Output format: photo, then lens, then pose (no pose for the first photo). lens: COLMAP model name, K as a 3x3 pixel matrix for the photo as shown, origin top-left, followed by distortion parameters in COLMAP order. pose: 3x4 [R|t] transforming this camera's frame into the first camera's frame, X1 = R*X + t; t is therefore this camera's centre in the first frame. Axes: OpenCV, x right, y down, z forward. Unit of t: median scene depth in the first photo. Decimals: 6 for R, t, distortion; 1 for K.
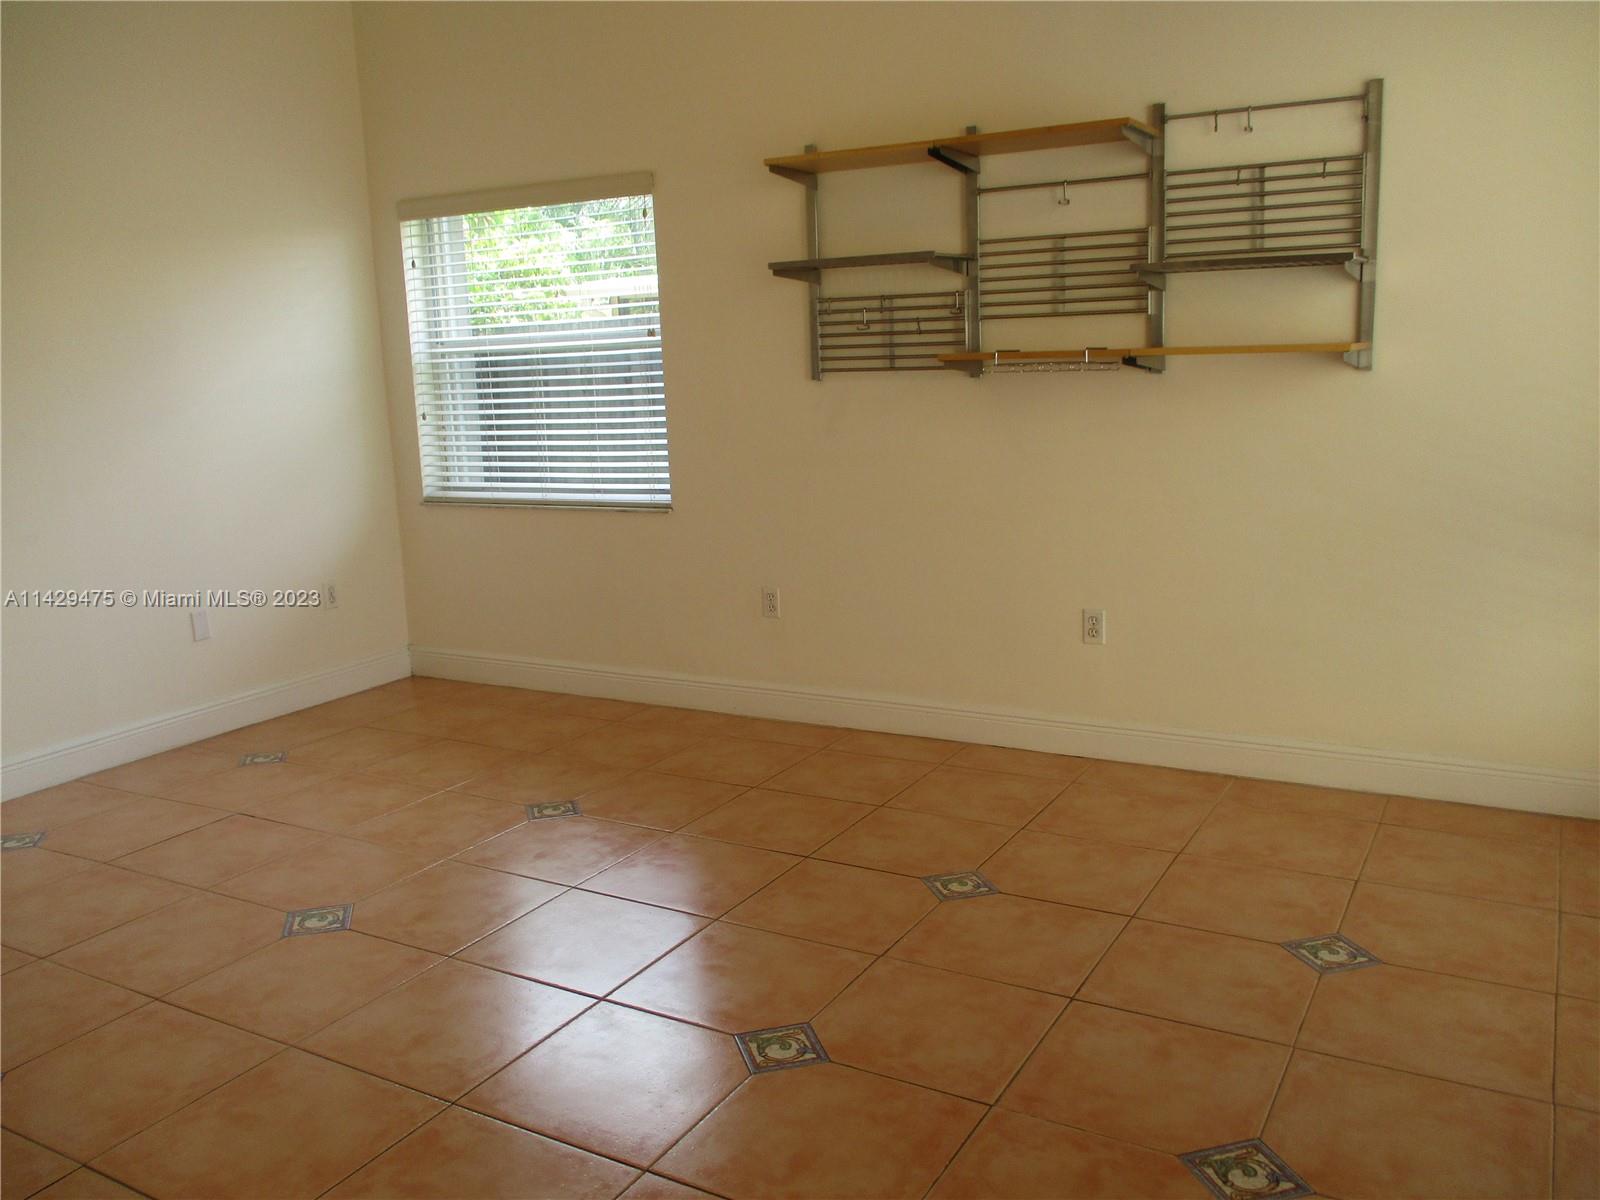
lens RADIAL K [[1344.2, 0, 799.6], [0, 1344.2, 593.4], [0, 0, 1]] dist [-0.015469, 0.011512]
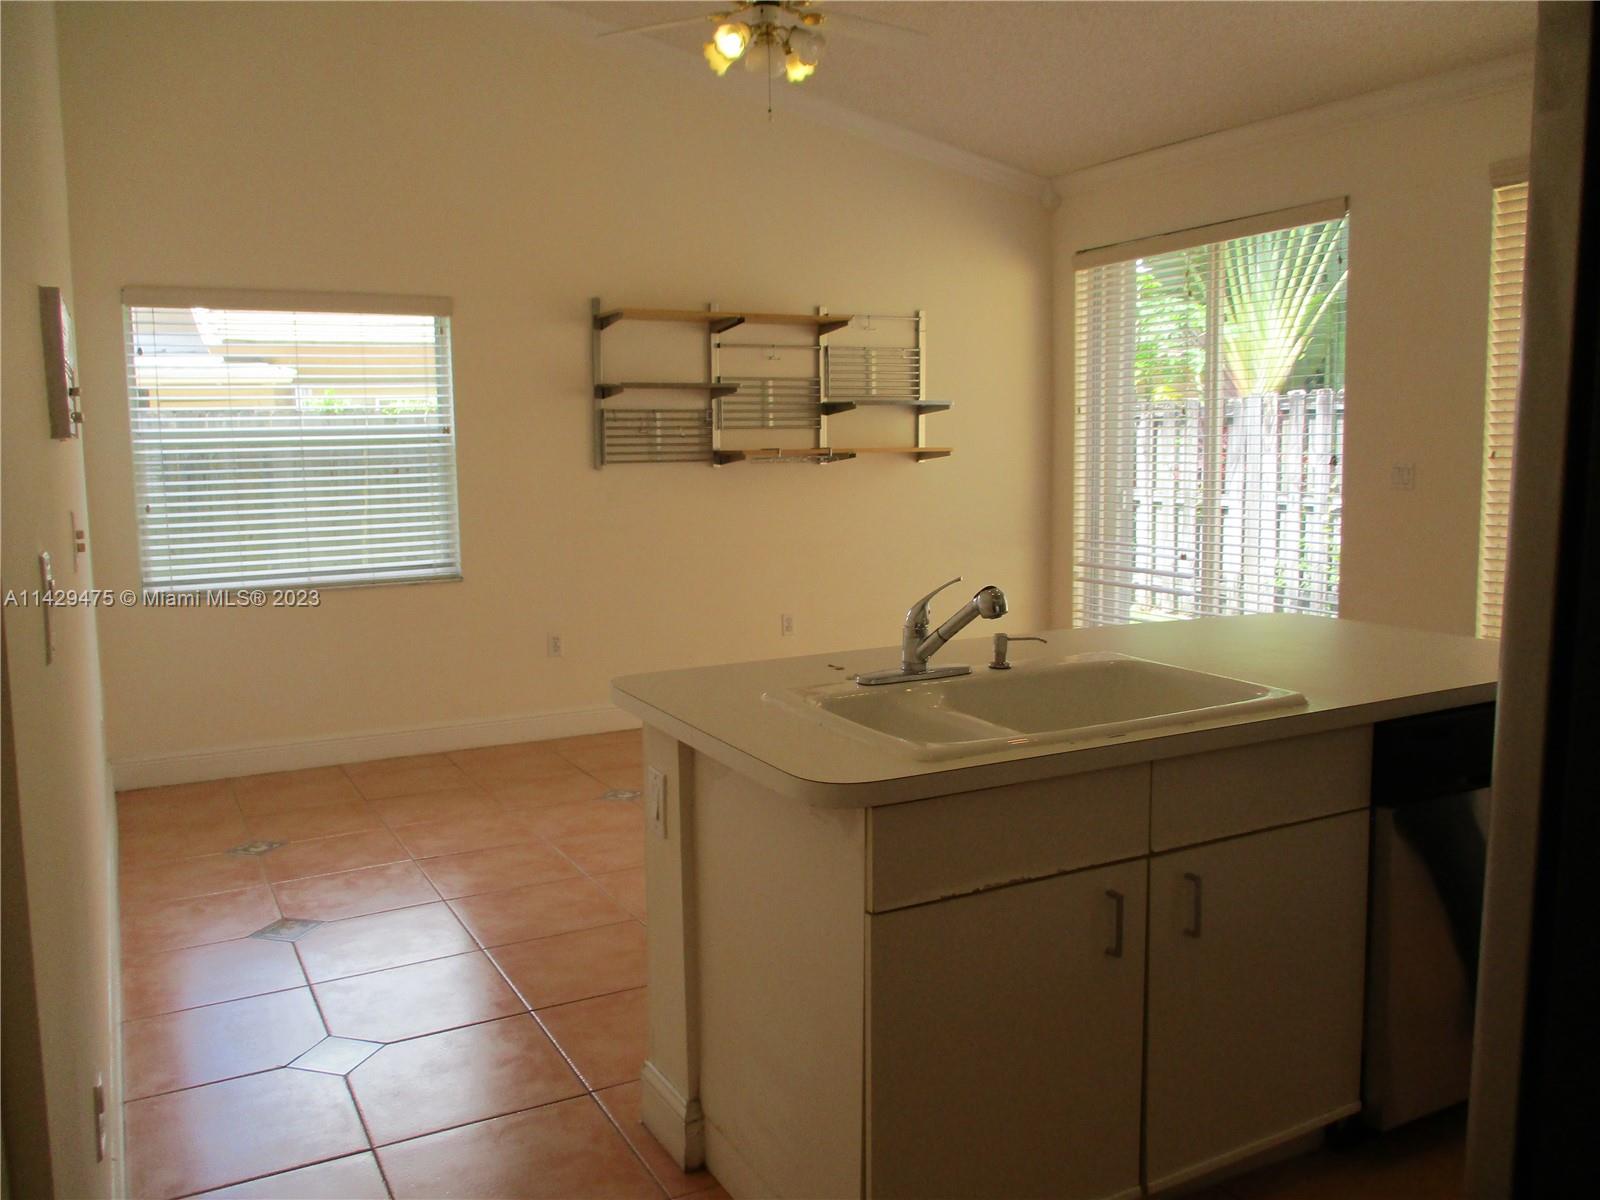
lens RADIAL K [[1344.2, 0, 803.0], [0, 1344.2, 602.3], [0, 0, 1]] dist [-0.015469, 0.011512]
pose [[0.539011, -0.069065, 0.839462, -1.028260], [0.148539, 0.988807, -0.014024, 0.021510], [-0.829098, 0.132252, 0.543237, 0.123226]]
